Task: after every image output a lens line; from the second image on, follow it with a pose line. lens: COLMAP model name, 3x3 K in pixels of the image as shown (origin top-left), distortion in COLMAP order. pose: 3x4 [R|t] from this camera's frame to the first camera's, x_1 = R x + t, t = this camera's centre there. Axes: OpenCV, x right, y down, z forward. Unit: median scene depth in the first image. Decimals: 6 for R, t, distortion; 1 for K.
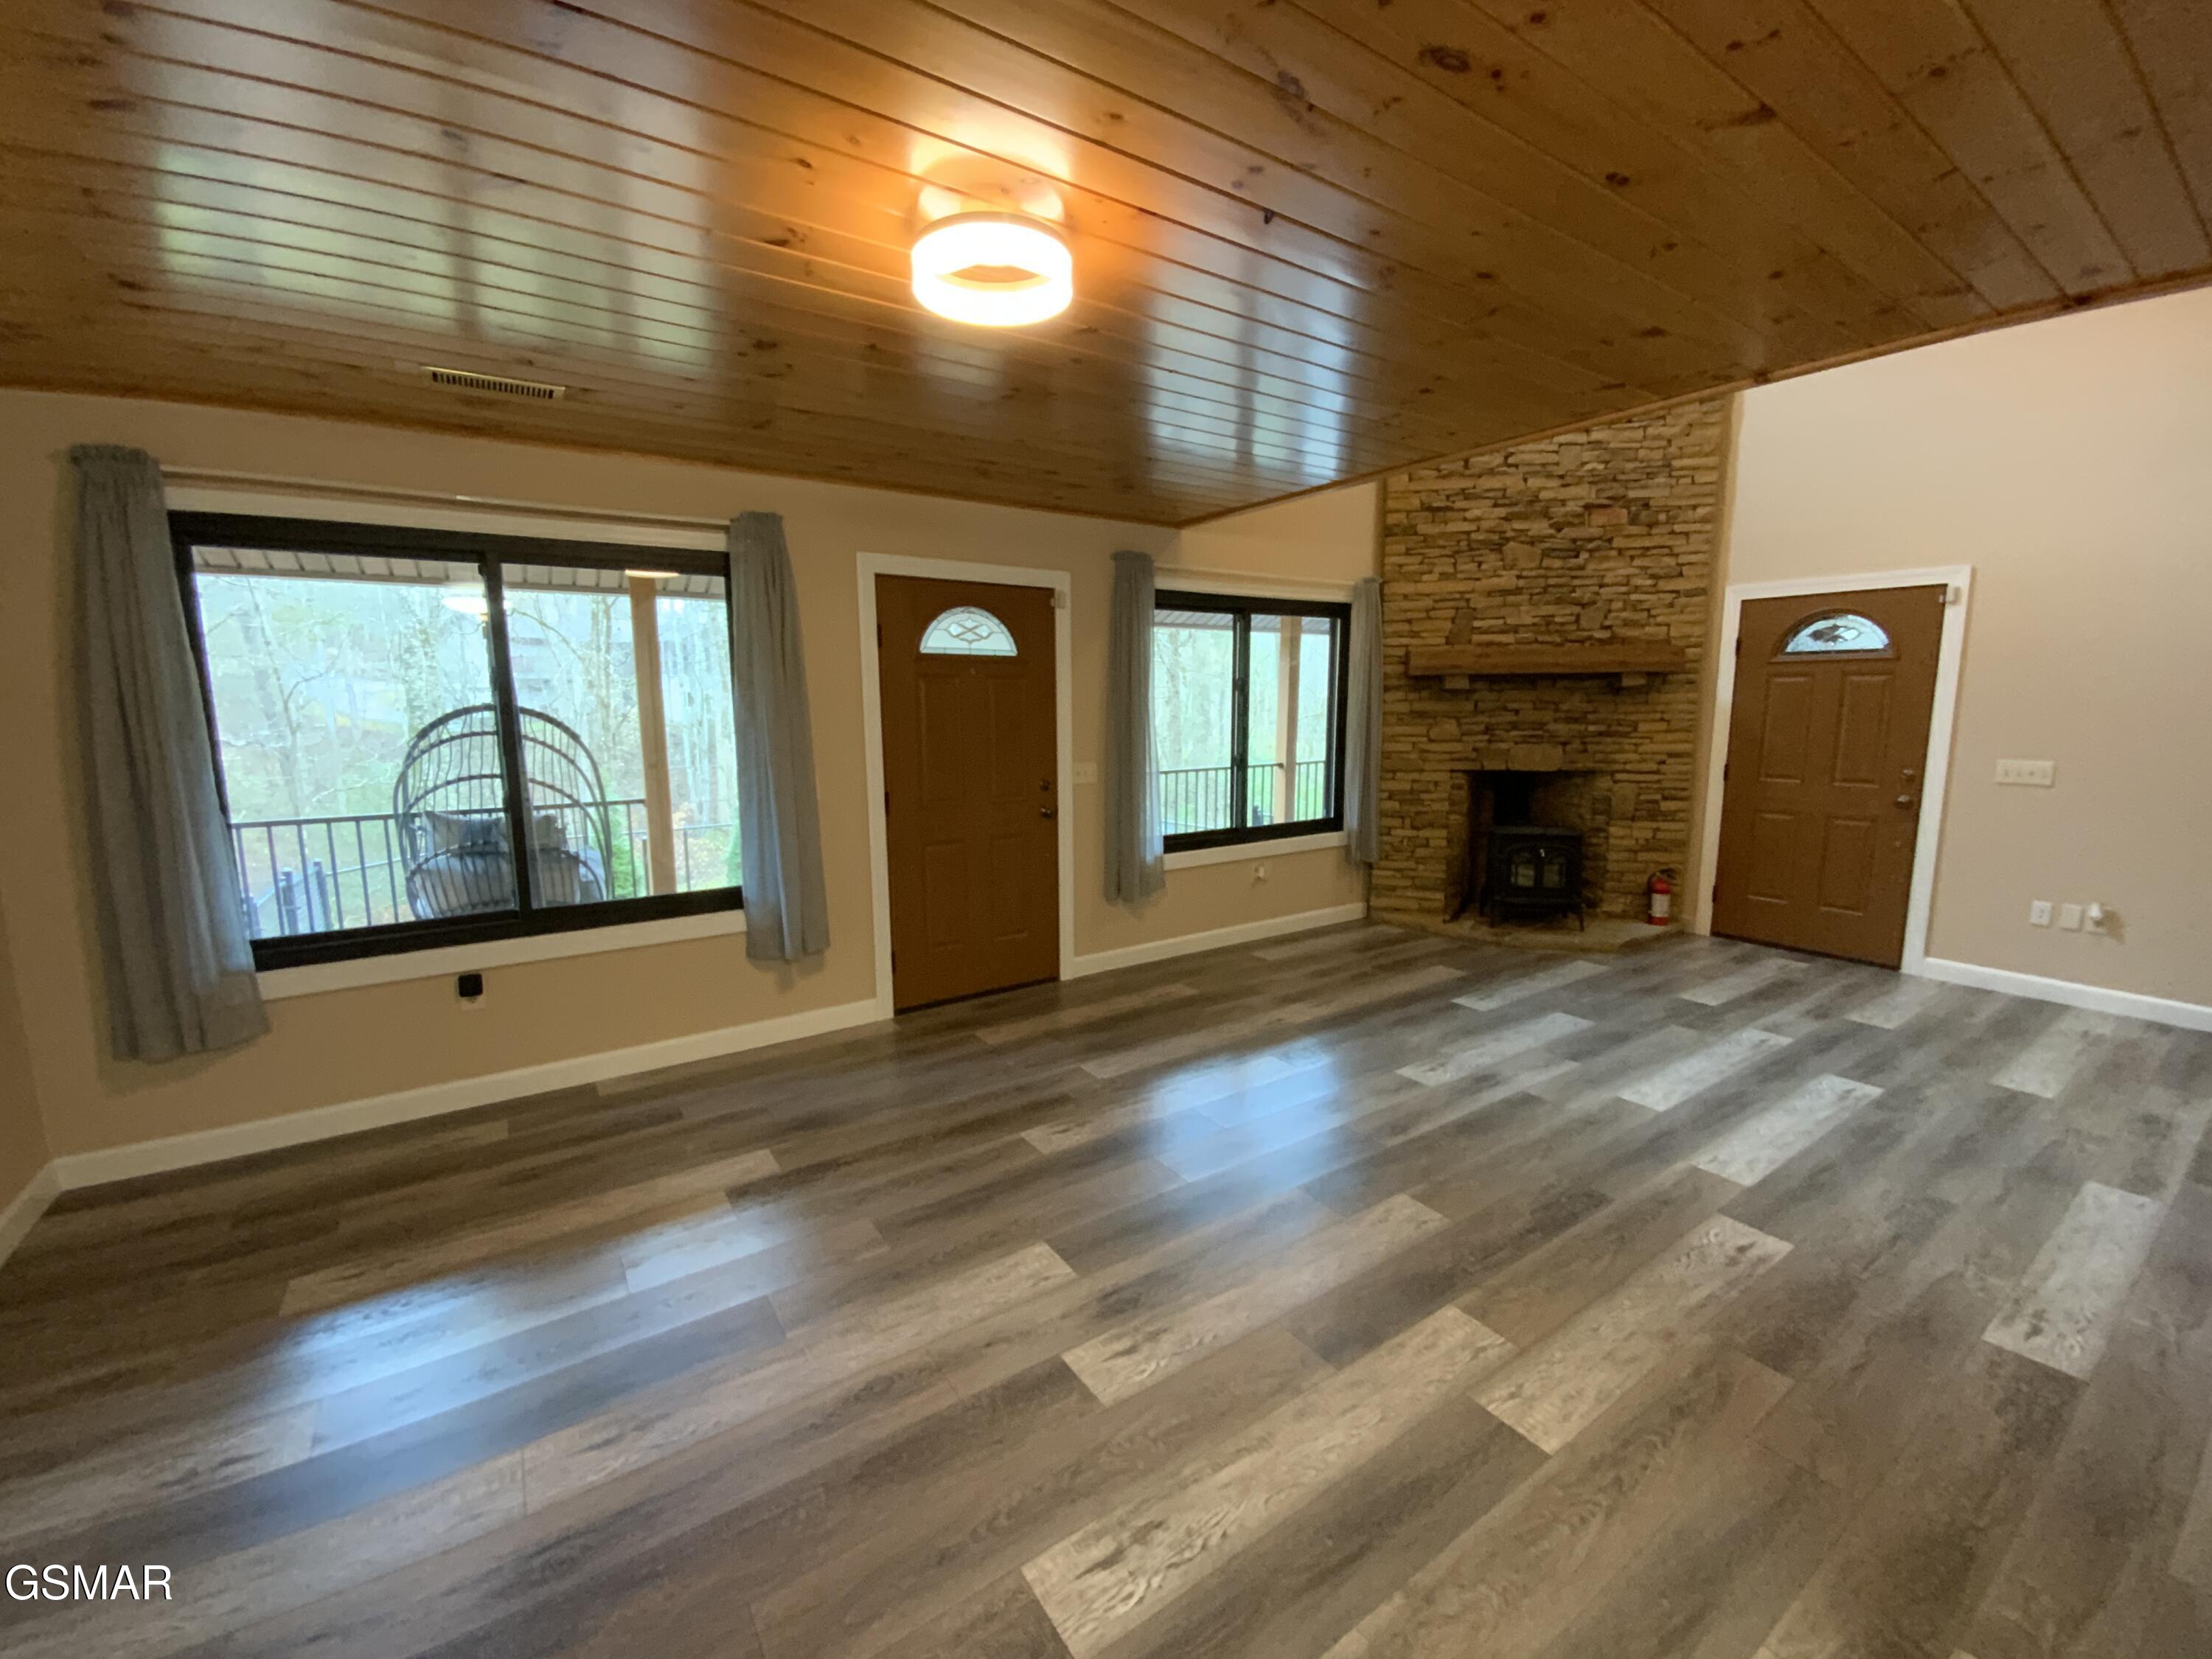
lens RADIAL K [[913.4, 0, 1106.0], [0, 913.4, 829.5], [0, 0, 1]] dist [0.000900, -0.012917]
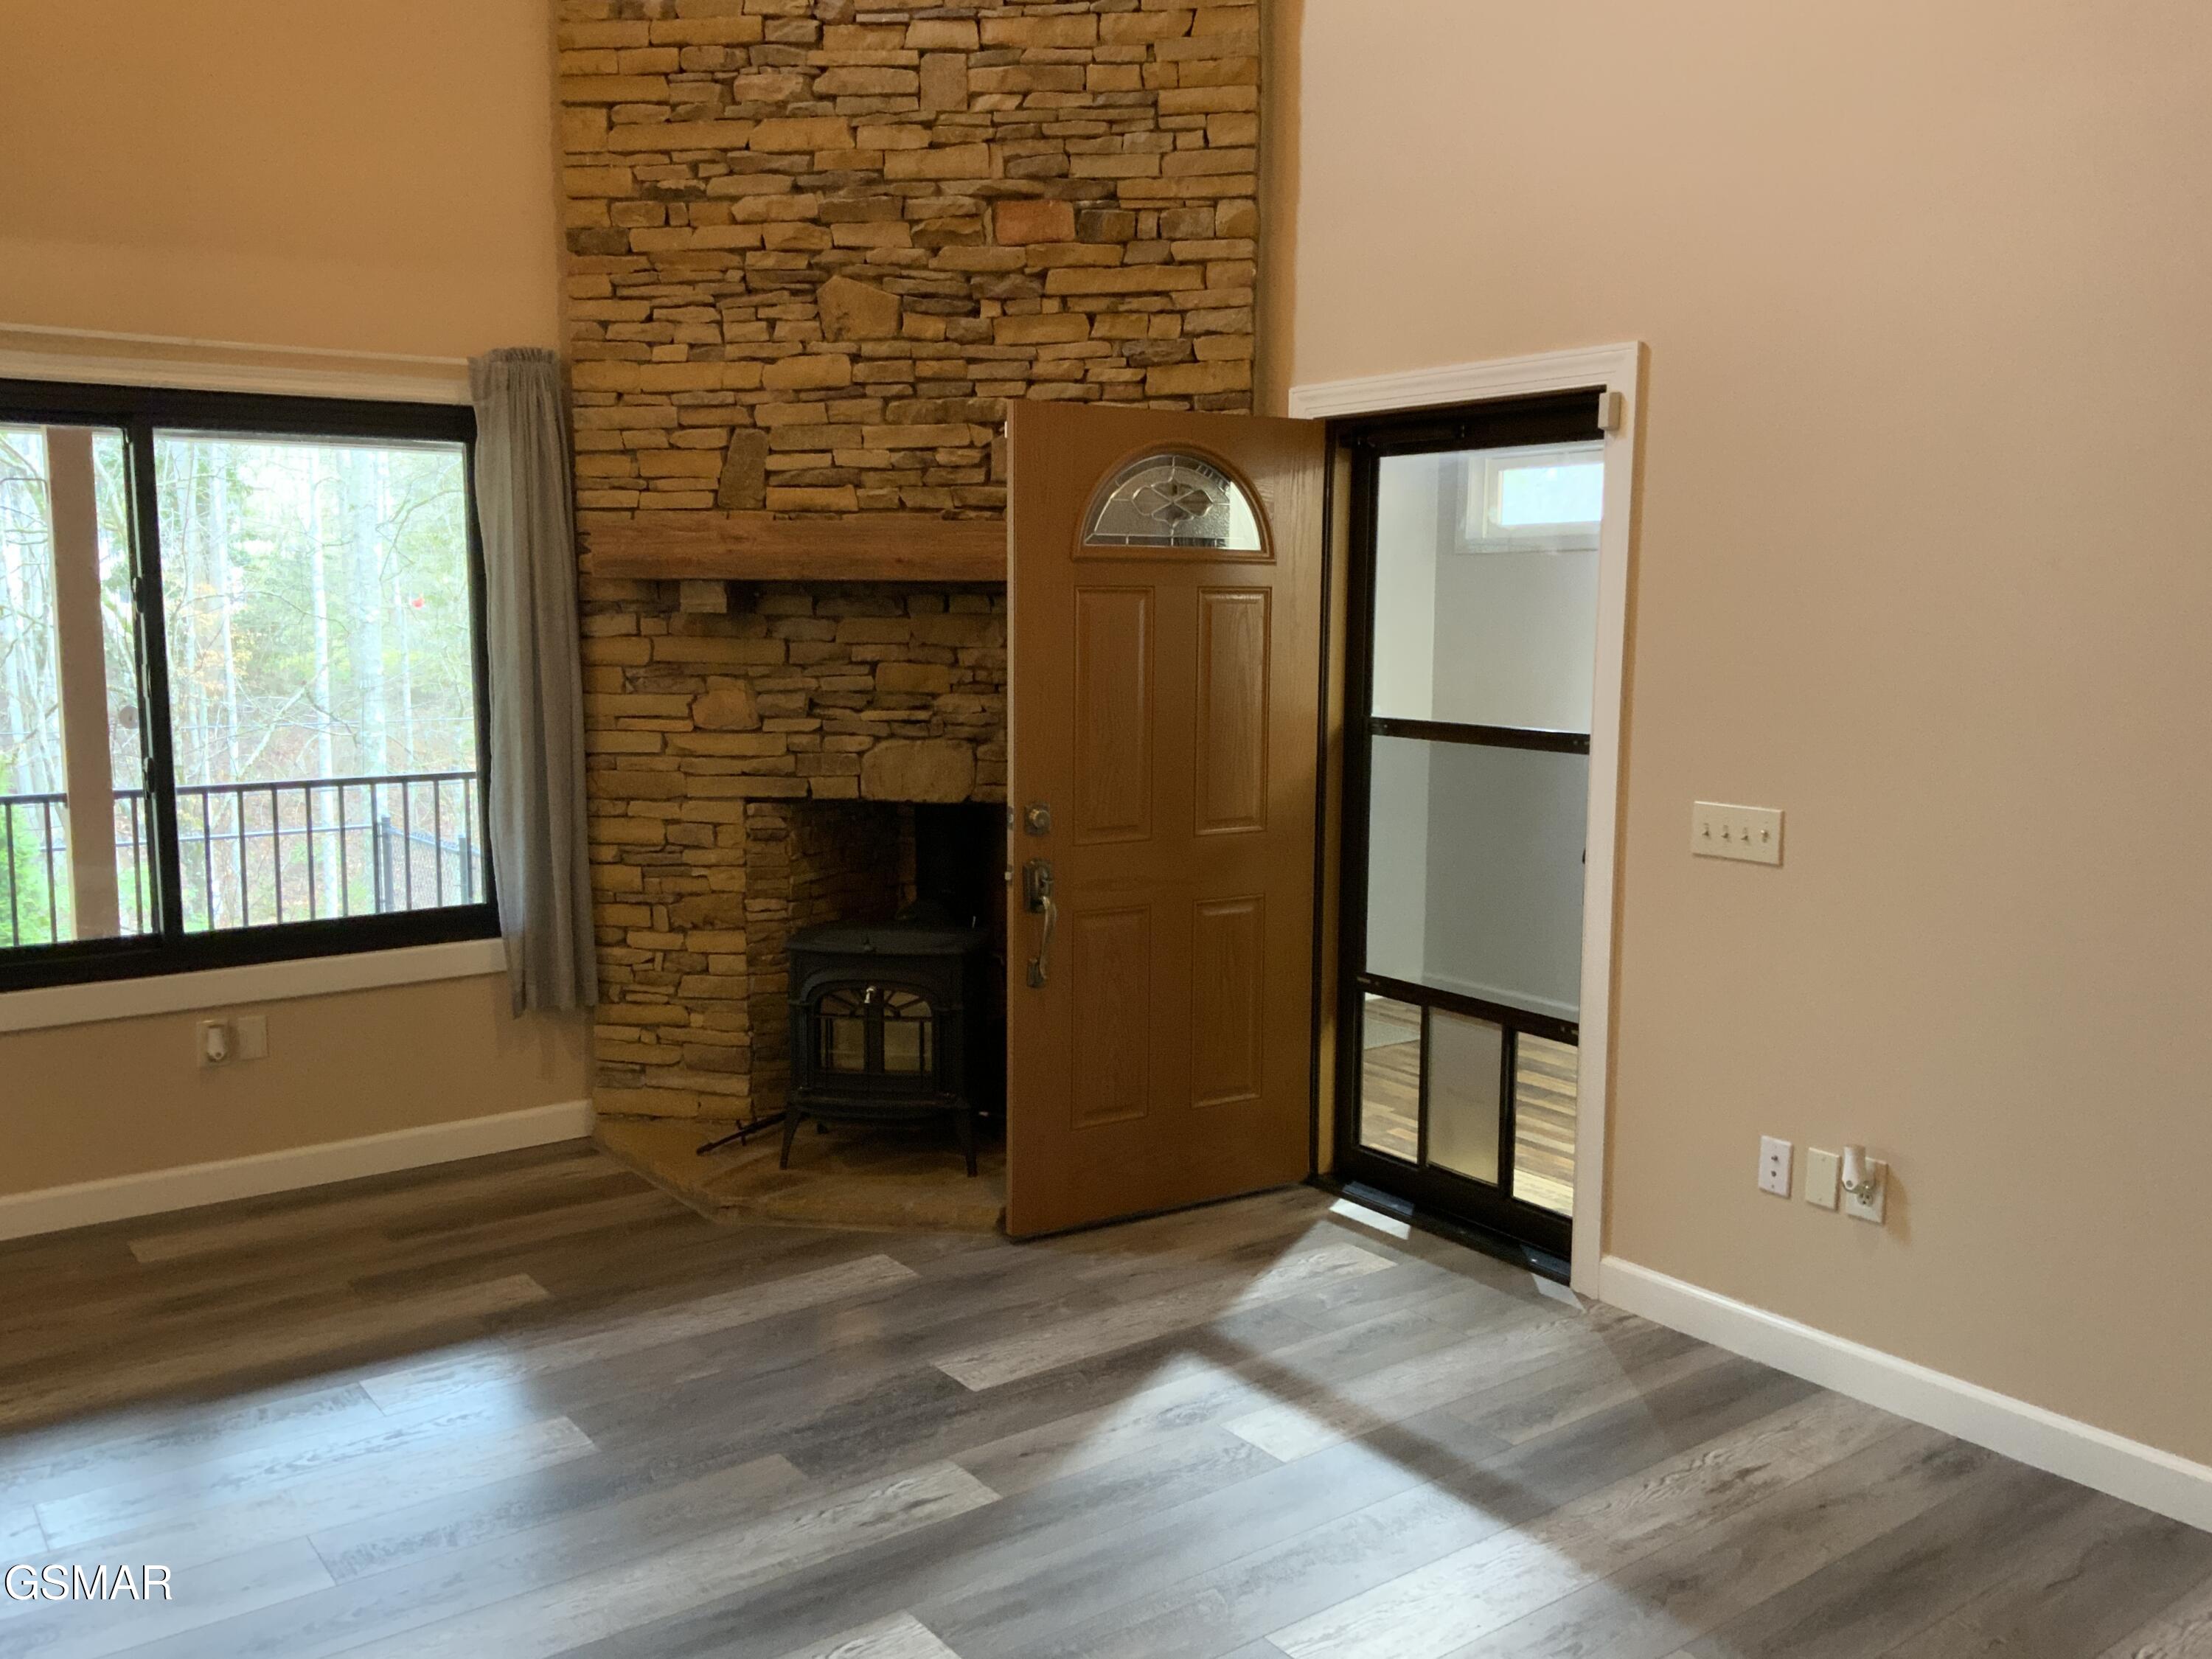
lens RADIAL K [[1869.2, 0, 1106.0], [0, 1869.2, 829.5], [0, 0, 1]] dist [0.137393, -0.317673]
pose [[0.998354, 0.003047, 0.057276, 0.529410], [-0.002309, 0.999913, -0.012957, -0.040998], [-0.057310, 0.012803, 0.998274, 0.101217]]
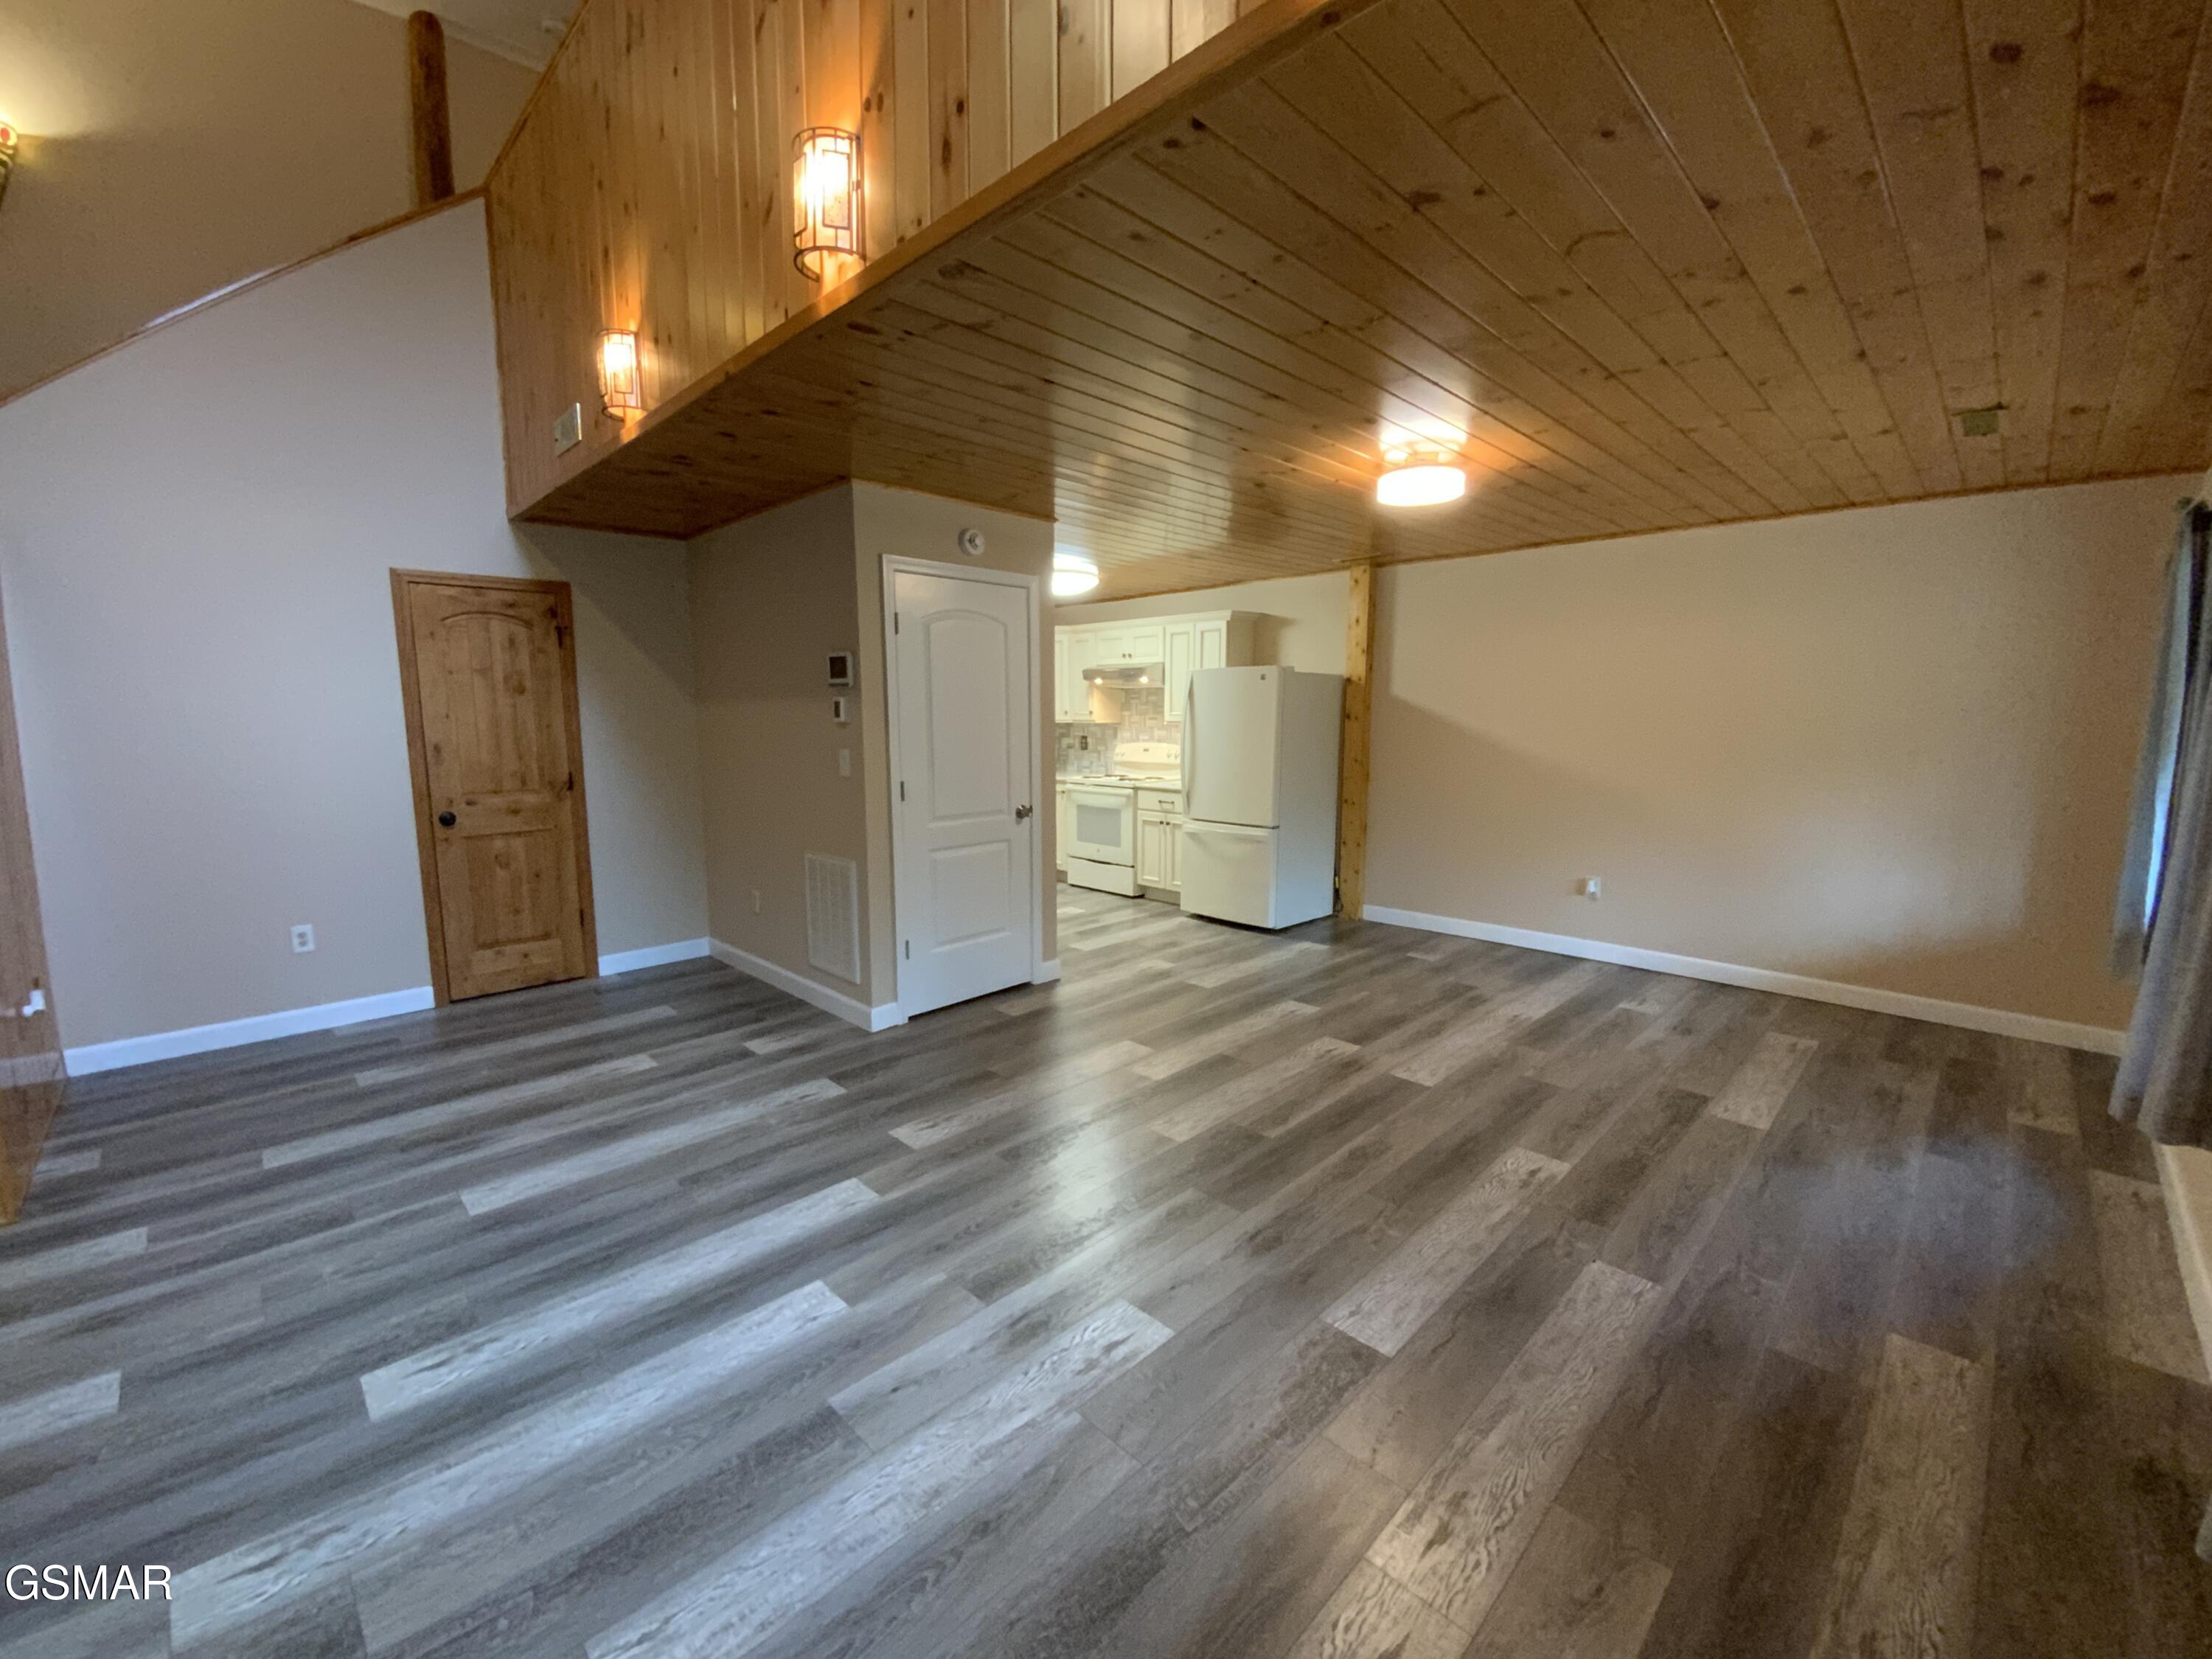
lens RADIAL K [[913.4, 0, 1106.0], [0, 913.4, 829.5], [0, 0, 1]] dist [0.000900, -0.012917]
pose [[-0.983024, 0.031867, -0.180688, 0.293573], [-0.017323, 0.964281, 0.264313, -0.130561], [0.182657, 0.262956, -0.947360, 0.942276]]
